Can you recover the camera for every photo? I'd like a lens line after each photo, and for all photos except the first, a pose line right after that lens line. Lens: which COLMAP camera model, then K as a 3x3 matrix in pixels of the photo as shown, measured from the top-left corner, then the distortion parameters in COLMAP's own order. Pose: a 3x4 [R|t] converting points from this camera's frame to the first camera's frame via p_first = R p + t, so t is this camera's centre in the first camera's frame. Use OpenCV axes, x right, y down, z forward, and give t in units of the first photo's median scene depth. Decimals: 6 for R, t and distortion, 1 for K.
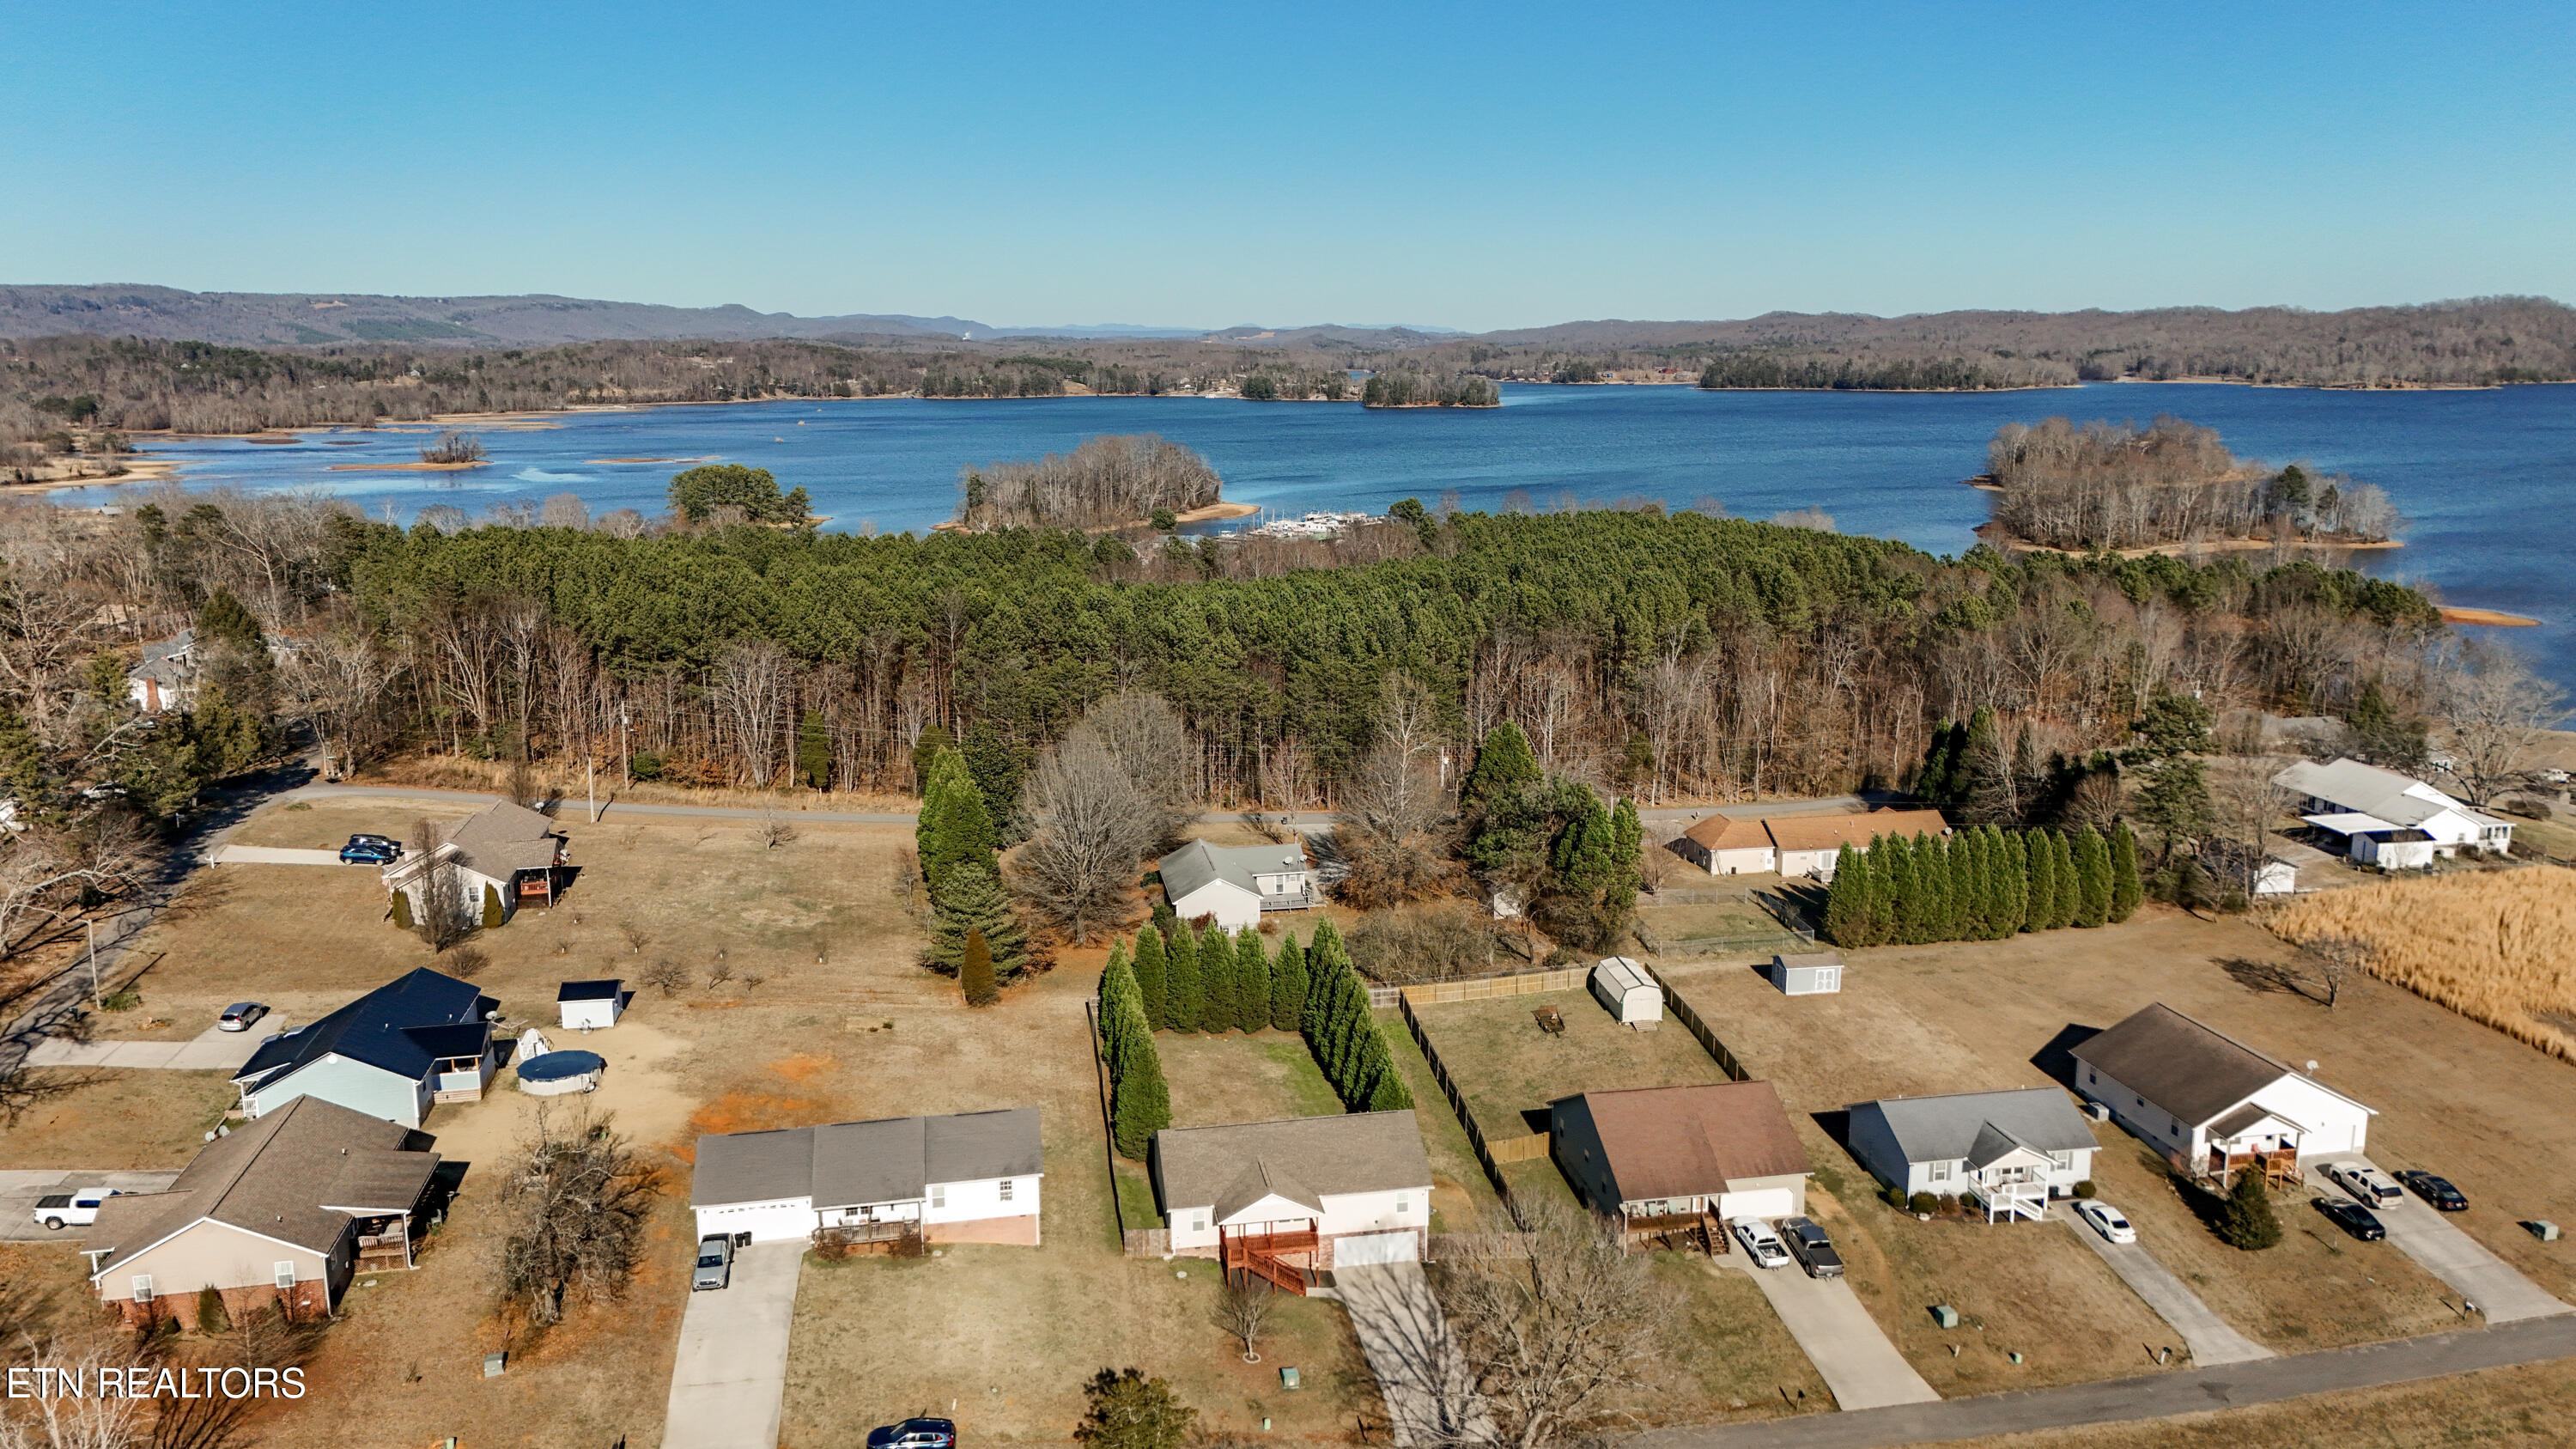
lens RADIAL K [[1877.1, 0, 1290.6], [0, 1877.1, 730.1], [0, 0, 1]] dist [0.087466, -0.081161]
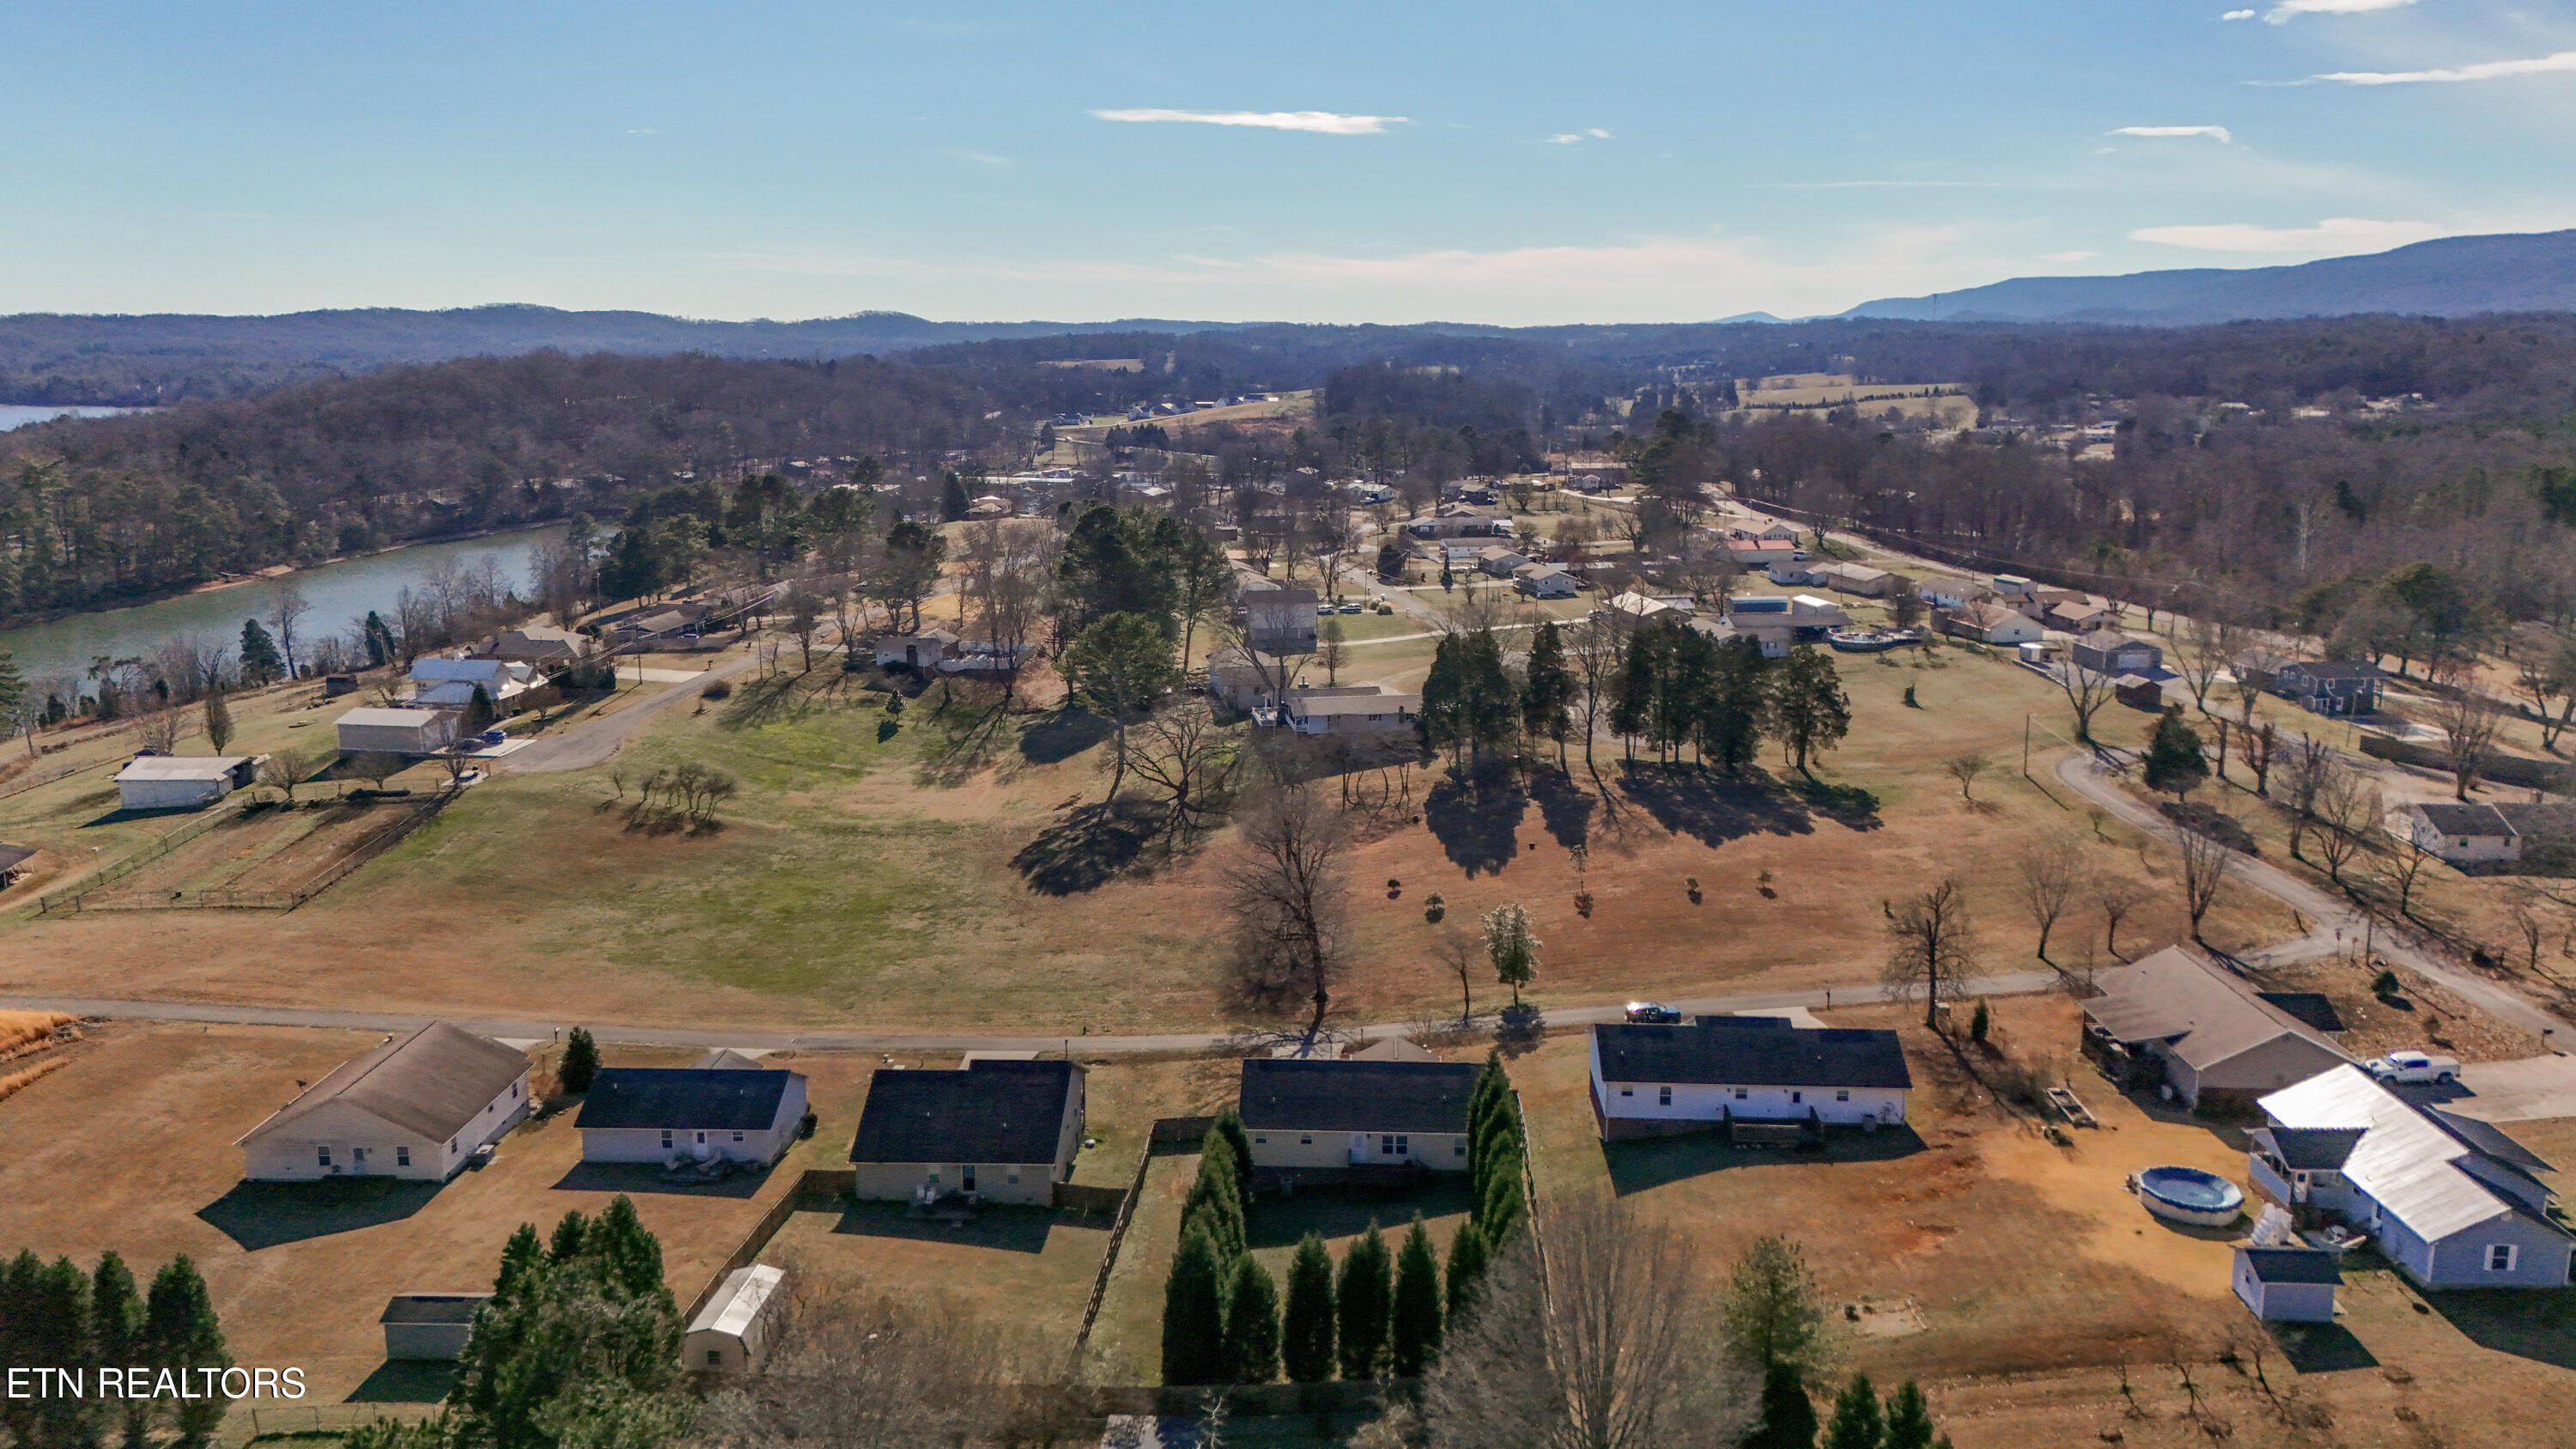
lens RADIAL K [[1877.1, 0, 1291.2], [0, 1877.1, 744.7], [0, 0, 1]] dist [0.087466, -0.081161]
pose [[-0.975638, -0.035623, 0.216475, -0.011520], [0.055973, 0.913655, 0.402619, -0.023902], [-0.212126, 0.404927, -0.889402, 0.115849]]
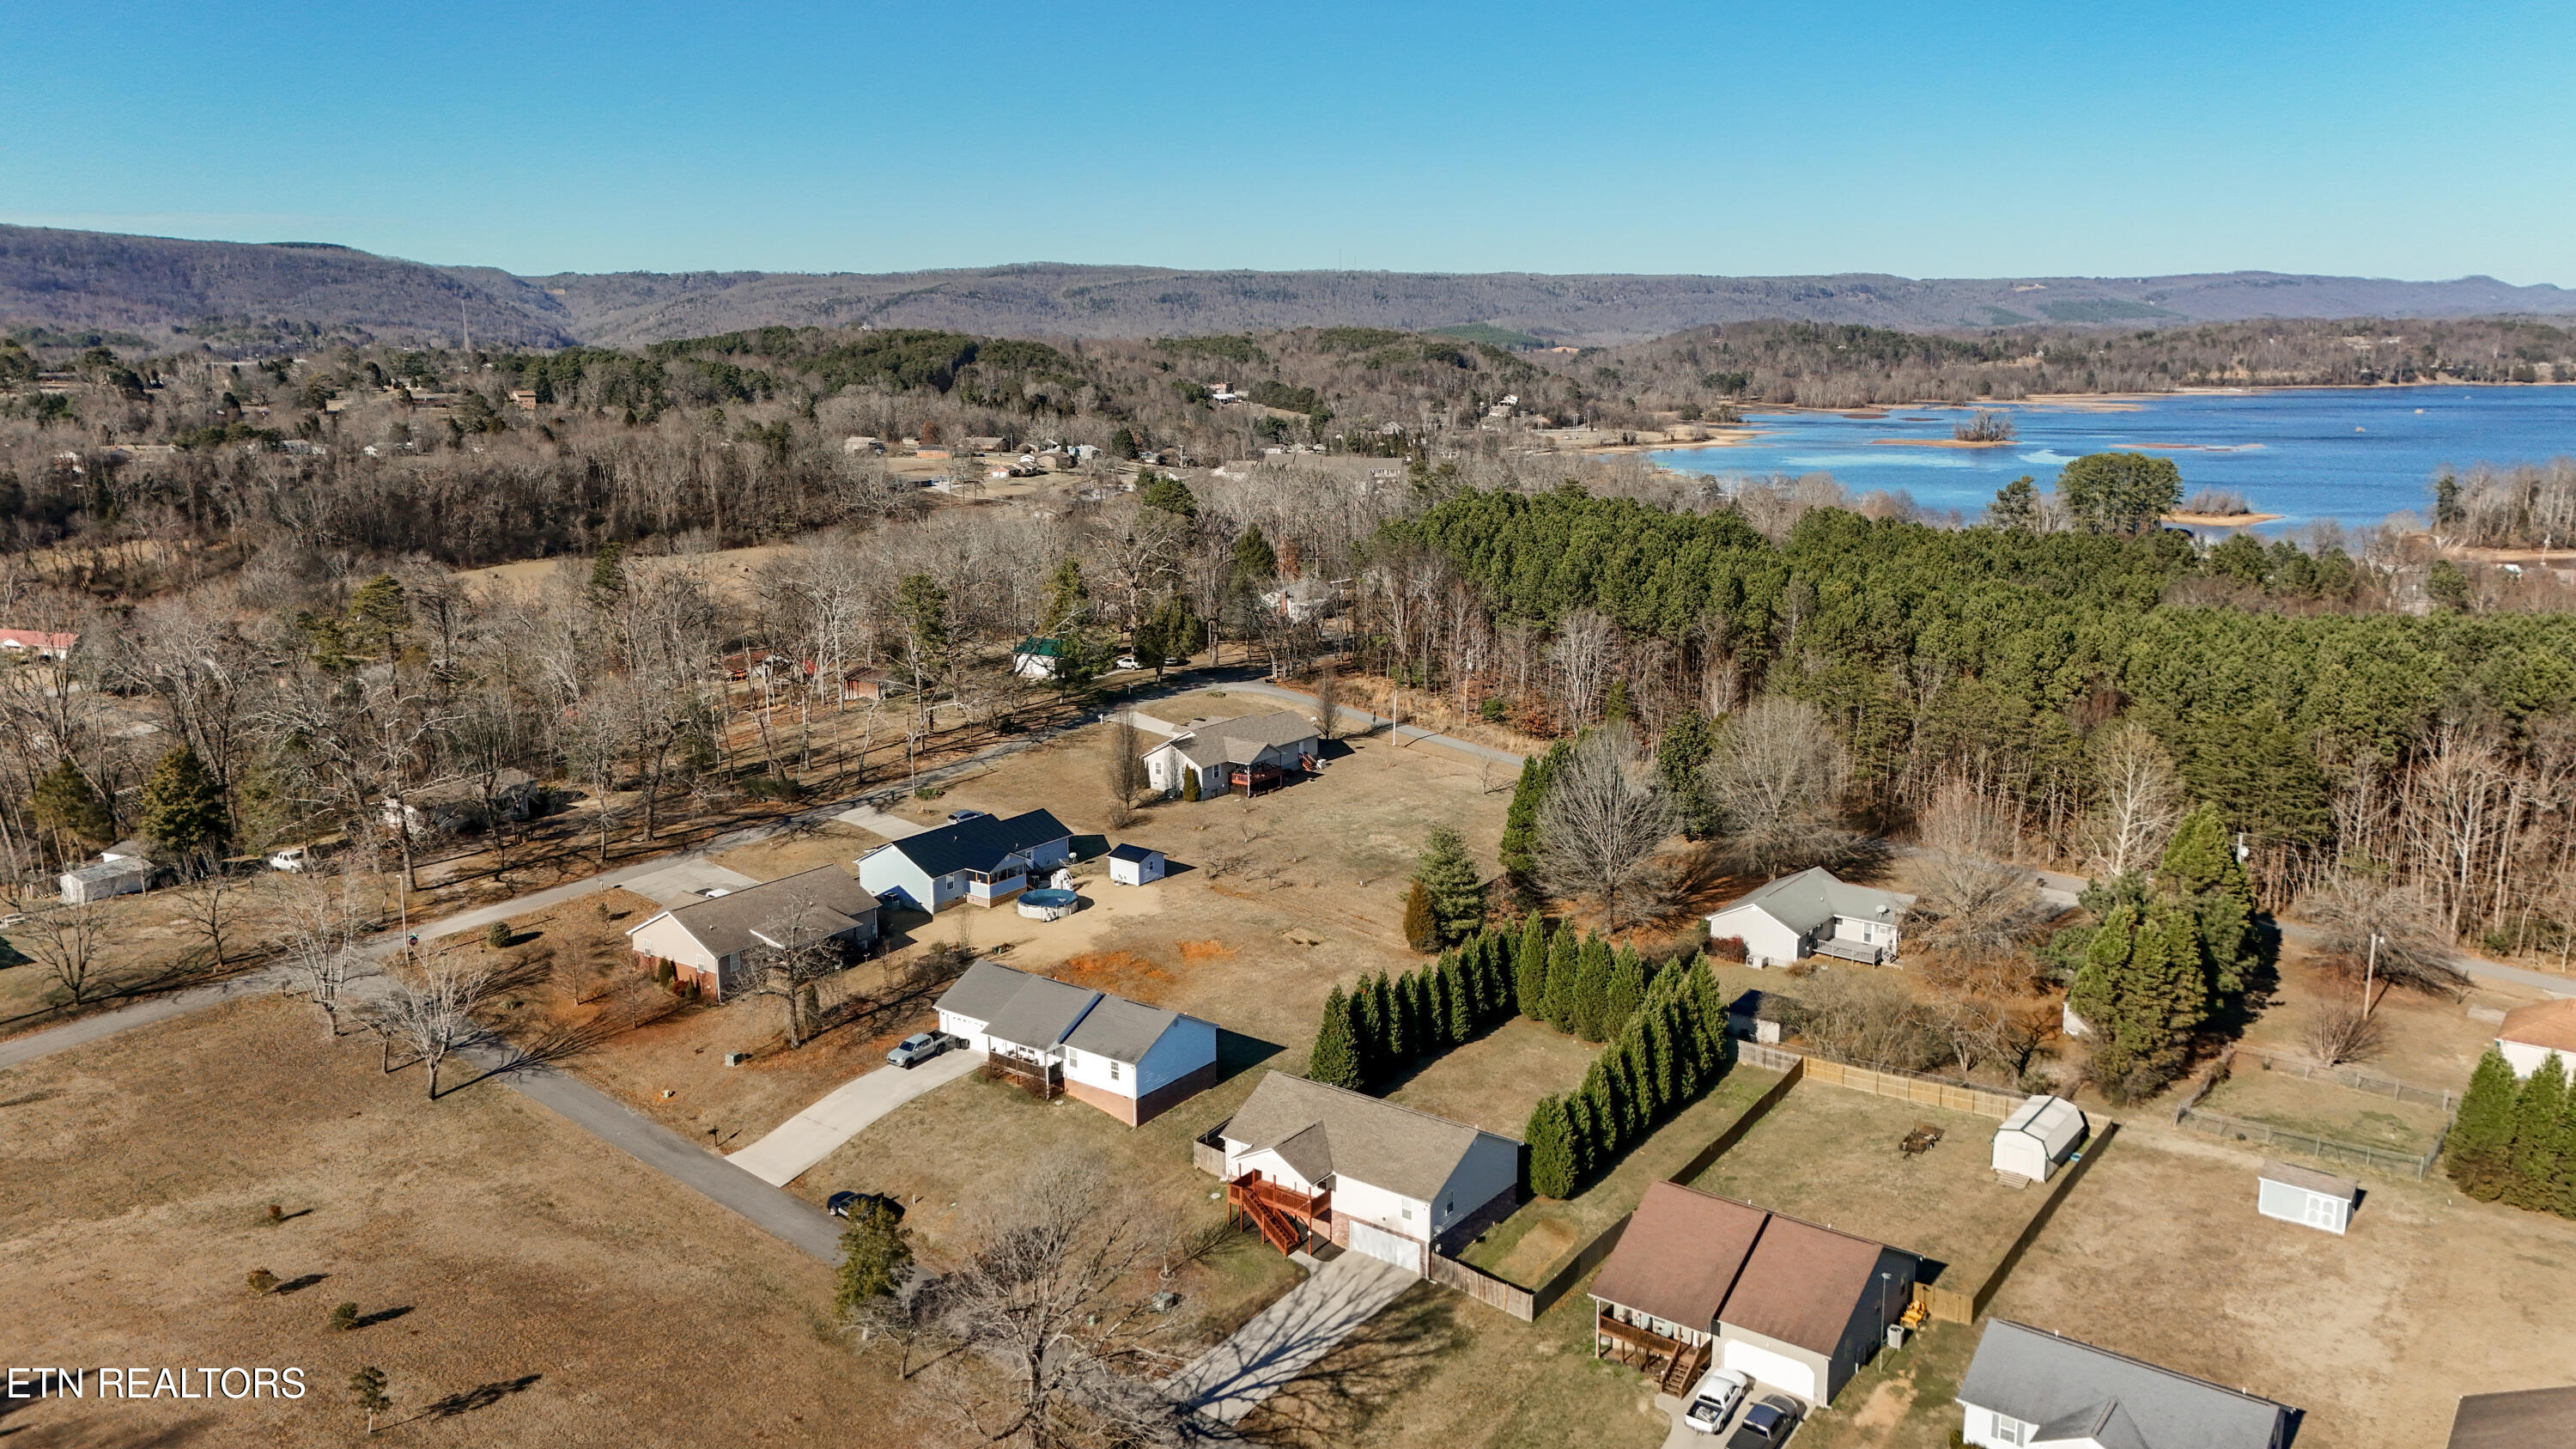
lens RADIAL K [[1877.1, 0, 1297.1], [0, 1877.1, 729.4], [0, 0, 1]] dist [0.087466, -0.081161]
pose [[0.677629, 0.158714, -0.718073, 0.041229], [-0.151736, 0.985598, 0.074654, -0.003714], [0.719580, 0.058370, 0.691952, 0.015605]]
